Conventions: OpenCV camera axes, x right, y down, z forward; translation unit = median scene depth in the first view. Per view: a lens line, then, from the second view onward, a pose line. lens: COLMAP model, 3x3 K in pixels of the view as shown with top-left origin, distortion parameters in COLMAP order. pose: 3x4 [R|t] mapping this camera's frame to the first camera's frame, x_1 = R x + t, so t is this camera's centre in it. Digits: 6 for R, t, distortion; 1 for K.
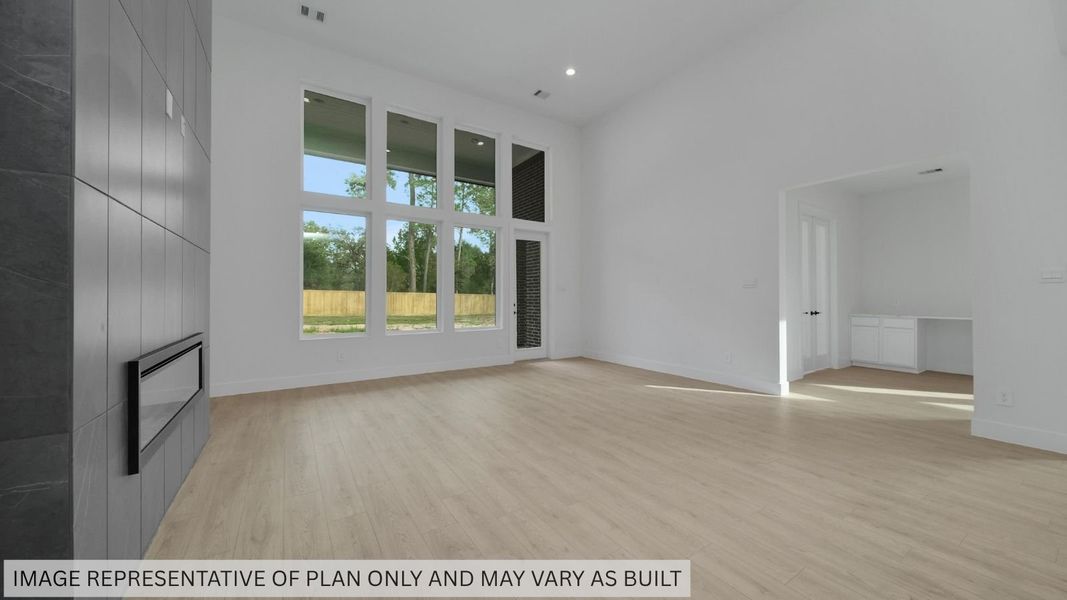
lens RADIAL K [[382.1, 0, 533.5], [0, 382.1, 300.0], [0, 0, 1]] dist [-0.000302, 0.000071]
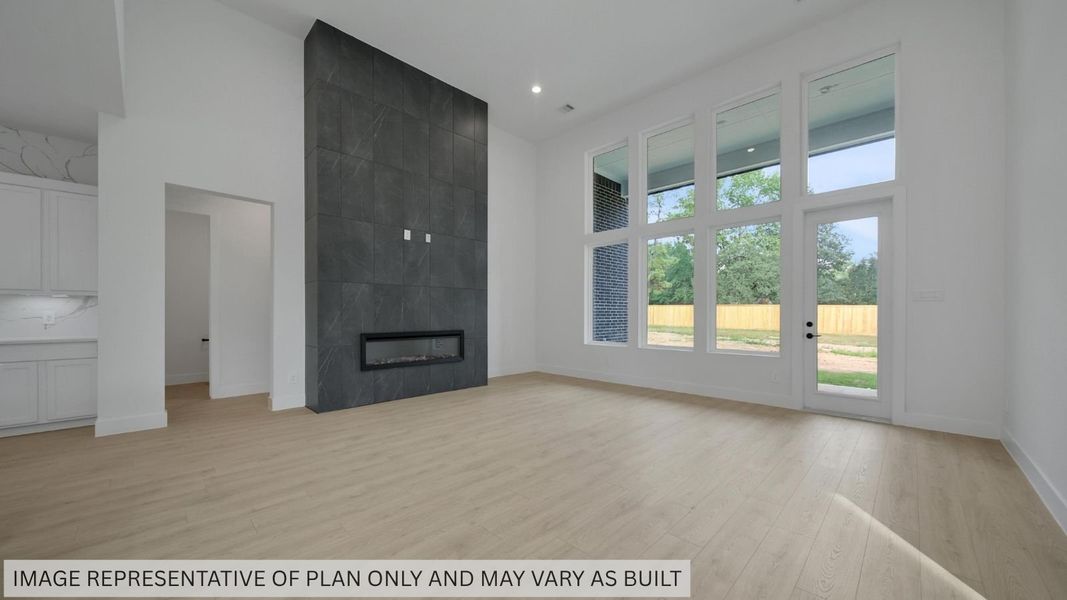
lens RADIAL K [[382.1, 0, 533.5], [0, 382.1, 300.0], [0, 0, 1]] dist [-0.000302, 0.000071]
pose [[0.213606, -0.029344, -0.976479, 1.049078], [-0.009317, 0.999442, -0.032072, -0.007774], [0.976875, 0.015949, 0.213214, 0.787169]]
